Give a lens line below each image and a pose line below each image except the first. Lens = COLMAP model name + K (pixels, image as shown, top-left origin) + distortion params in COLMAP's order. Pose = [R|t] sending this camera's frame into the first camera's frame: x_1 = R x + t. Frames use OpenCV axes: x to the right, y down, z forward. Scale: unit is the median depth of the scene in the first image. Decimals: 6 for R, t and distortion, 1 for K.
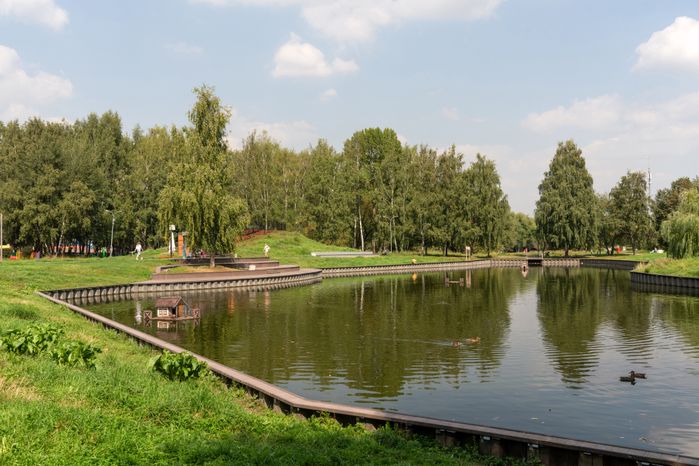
lens RADIAL K [[666.1, 0, 349.6], [0, 666.1, 231.0], [0, 0, 1]] dist [-0.013702, 0.000000]
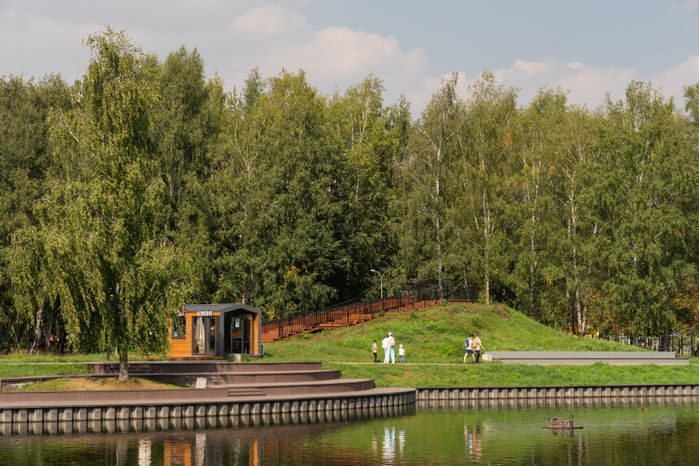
lens RADIAL K [[1718.0, 0, 349.5], [0, 1718.0, 234.2], [0, 0, 1]] dist [0.100329, 0.000000]
pose [[0.902277, -0.011164, -0.431012, 0.317392], [-0.001082, 0.999603, -0.028158, -0.012754], [0.431155, 0.025873, 0.901907, -0.074266]]
